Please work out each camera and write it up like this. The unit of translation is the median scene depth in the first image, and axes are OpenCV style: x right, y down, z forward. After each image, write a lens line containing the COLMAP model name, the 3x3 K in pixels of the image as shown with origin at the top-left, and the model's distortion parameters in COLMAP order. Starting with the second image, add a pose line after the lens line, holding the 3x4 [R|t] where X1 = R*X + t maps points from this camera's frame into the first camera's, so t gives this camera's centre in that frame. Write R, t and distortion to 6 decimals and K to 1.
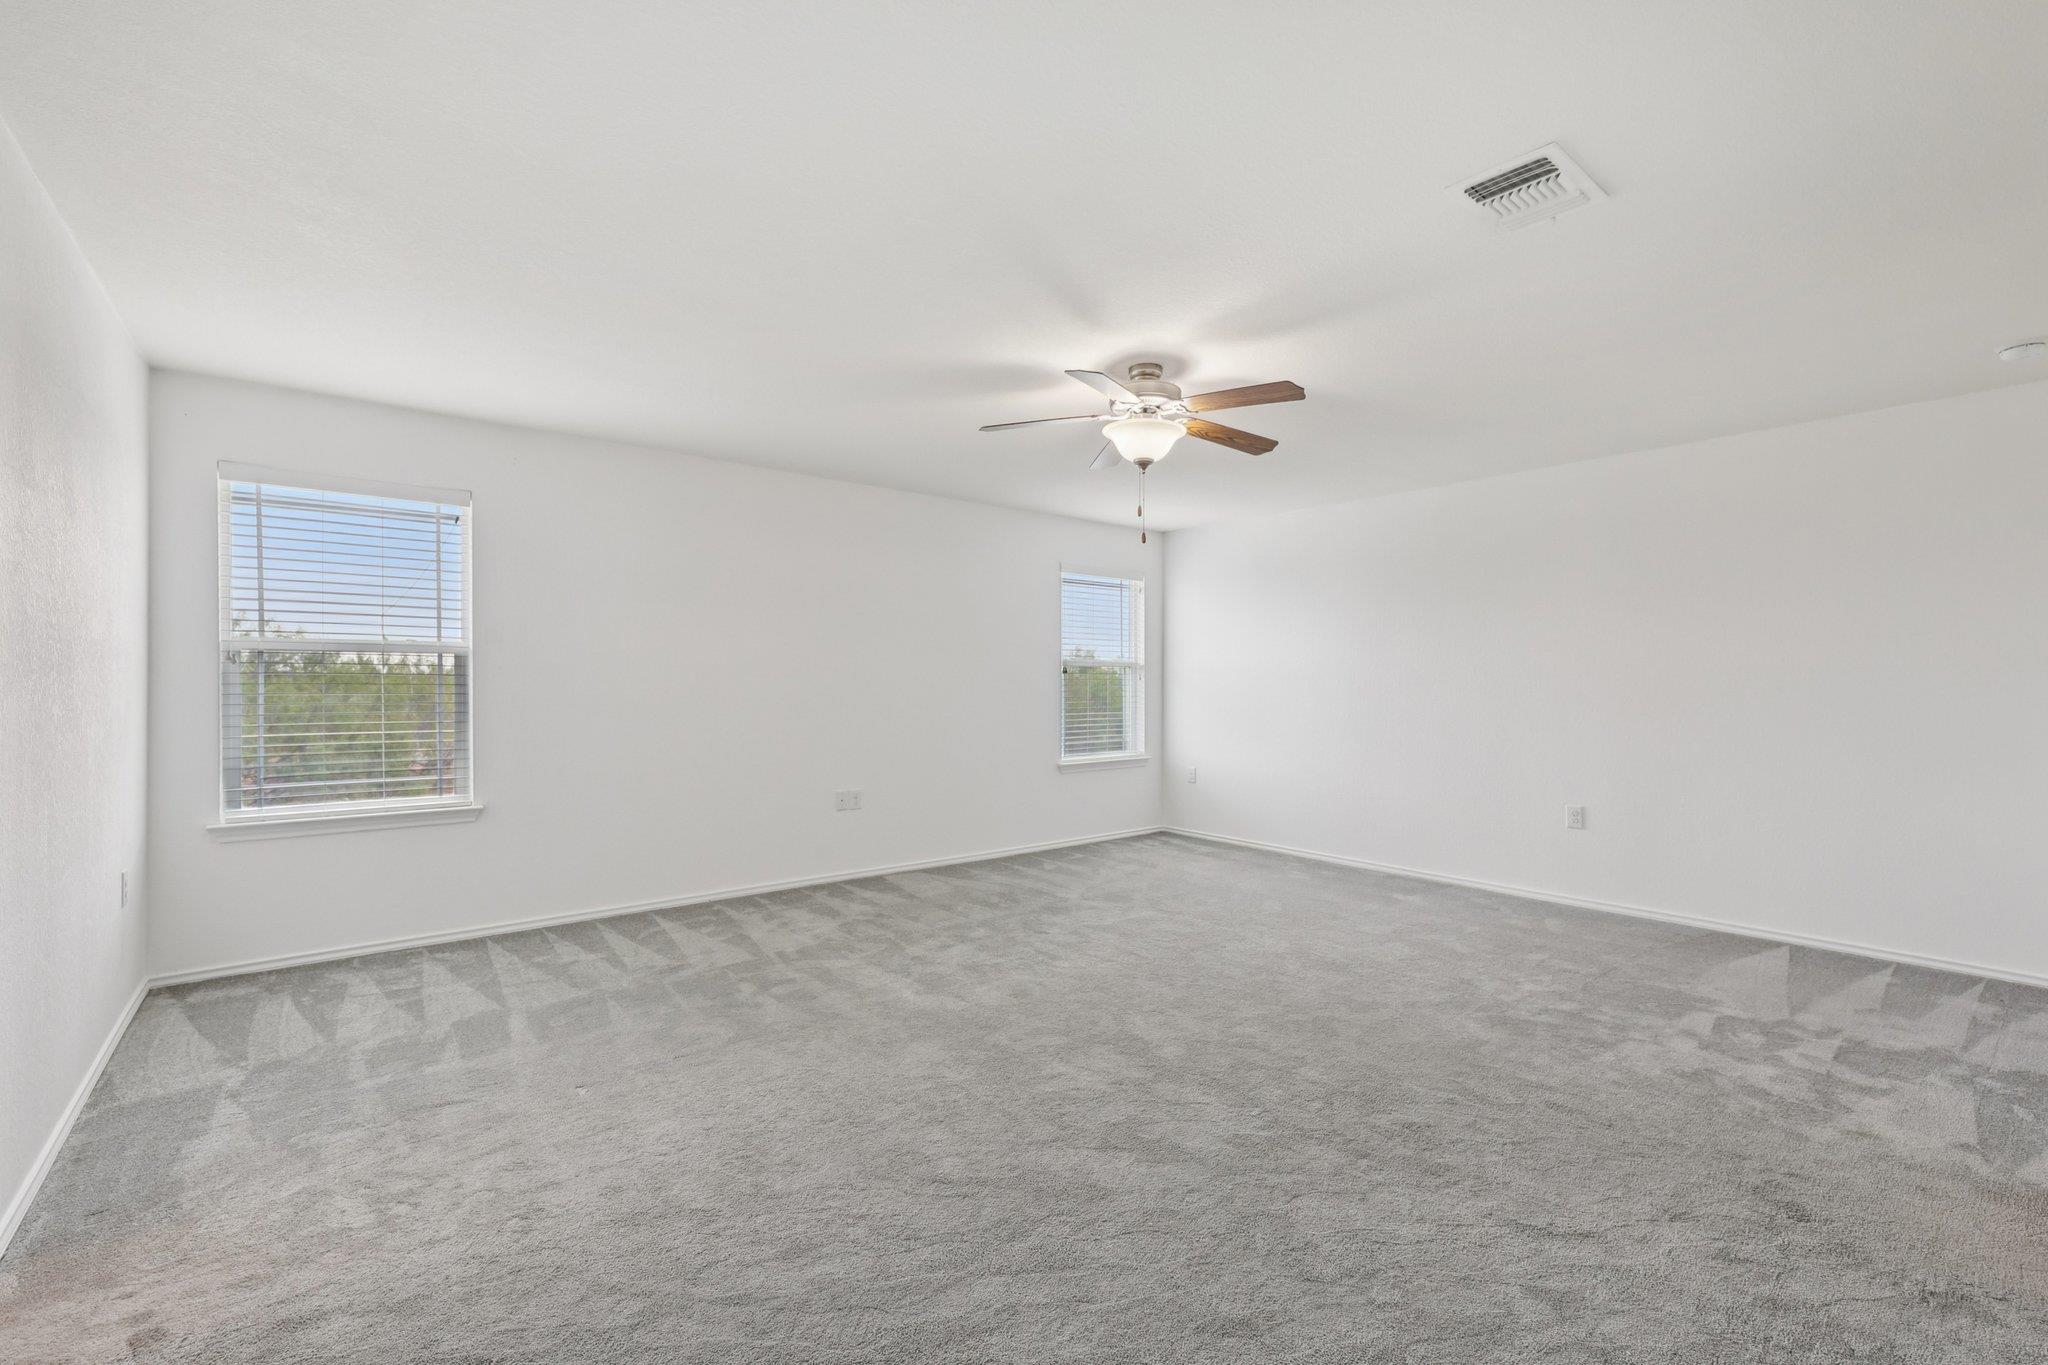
lens RADIAL K [[840.4, 0, 1024.0], [0, 840.4, 682.5], [0, 0, 1]] dist [-0.055341, -0.000126]
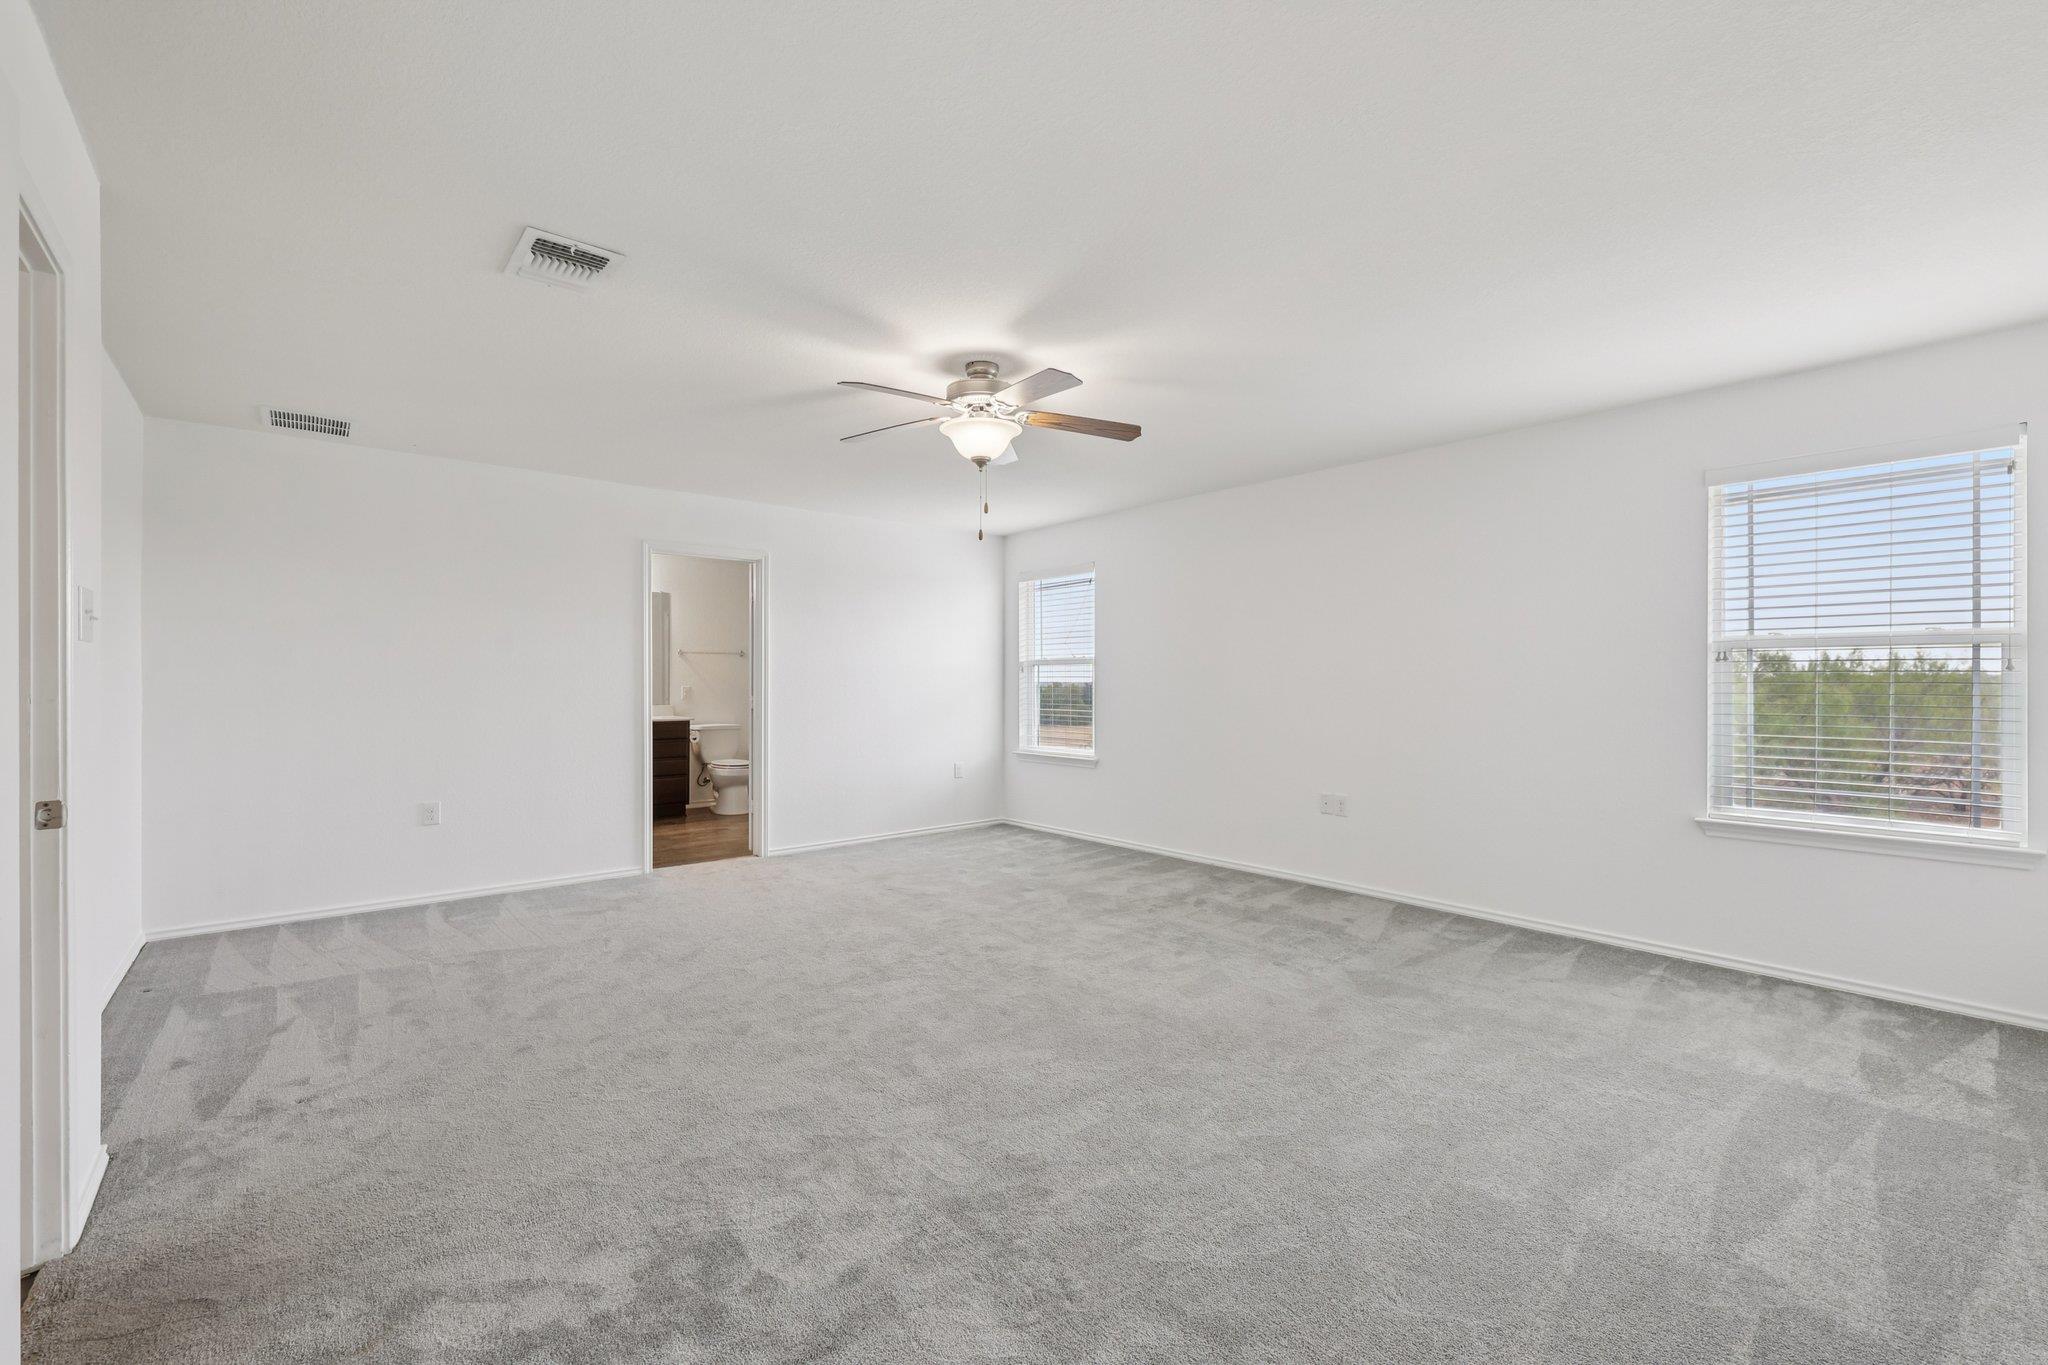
lens RADIAL K [[865.6, 0, 1027.8], [0, 865.6, 686.6], [0, 0, 1]] dist [-0.000479, -0.000741]
pose [[-0.035939, -0.000157, -0.999354, 0.163659], [0.004975, 0.999988, -0.000336, 0.001780], [0.999342, -0.004983, -0.035938, 0.149094]]
